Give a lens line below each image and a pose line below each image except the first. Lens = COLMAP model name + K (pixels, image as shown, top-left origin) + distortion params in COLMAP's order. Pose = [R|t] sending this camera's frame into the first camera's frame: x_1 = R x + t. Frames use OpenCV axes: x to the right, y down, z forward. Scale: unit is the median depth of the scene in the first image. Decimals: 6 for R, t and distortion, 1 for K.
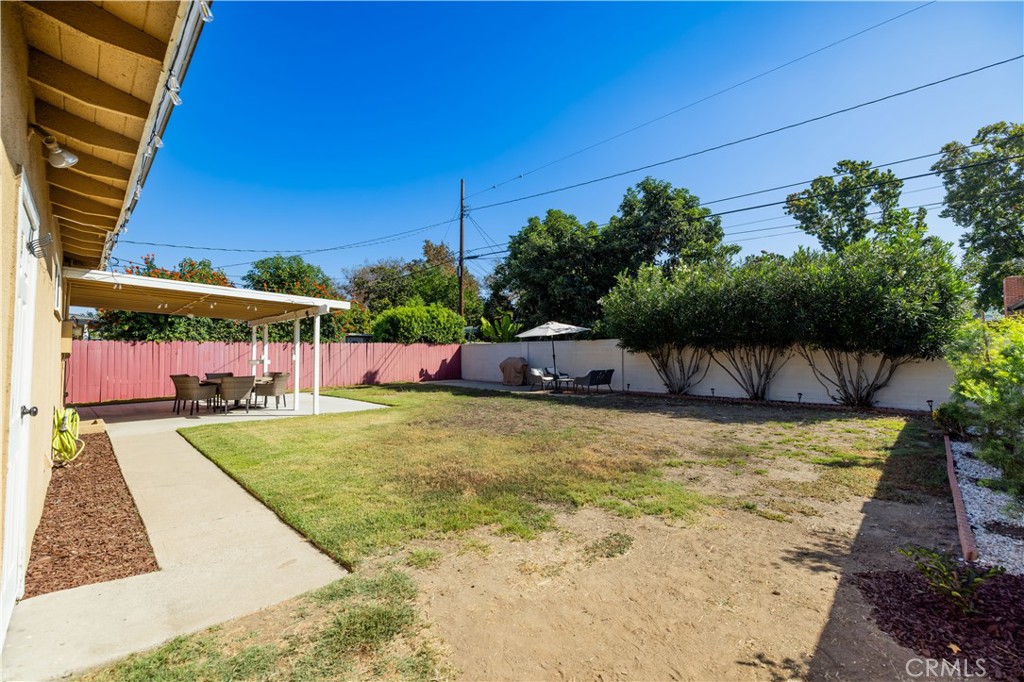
lens RADIAL K [[435.2, 0, 509.3], [0, 435.2, 339.8], [0, 0, 1]] dist [0.016999, -0.000226]
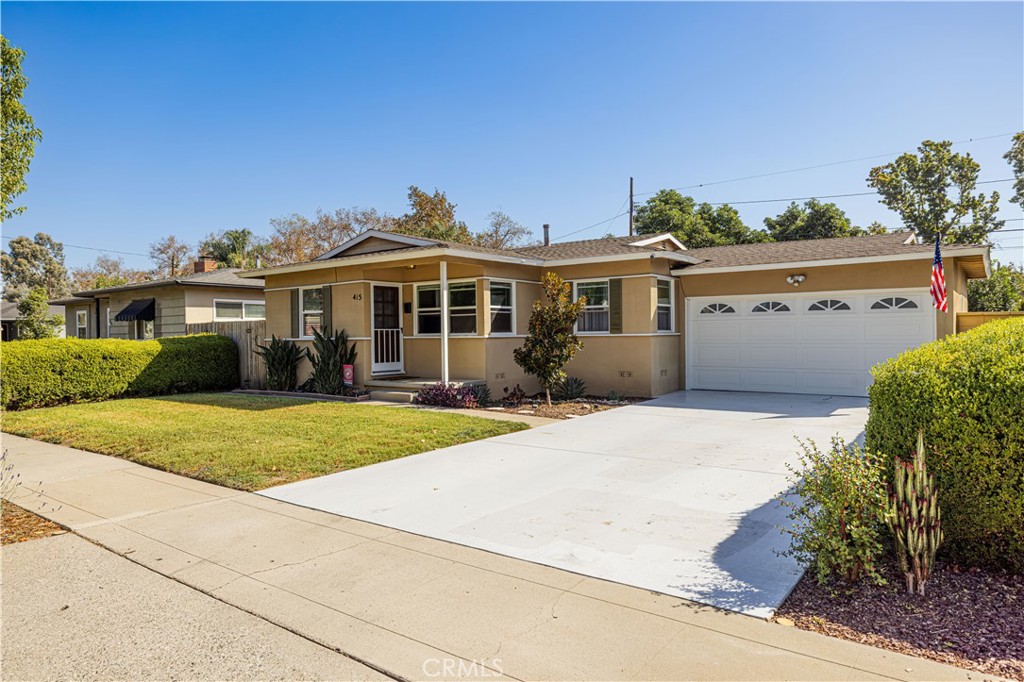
lens RADIAL K [[670.4, 0, 510.9], [0, 670.4, 343.6], [0, 0, 1]] dist [0.001893, 0.003263]
pose [[0.991248, -0.004782, 0.131930, -0.379461], [-0.000380, 0.999236, 0.039071, -0.005107], [-0.132016, -0.038779, 0.990489, -0.399875]]
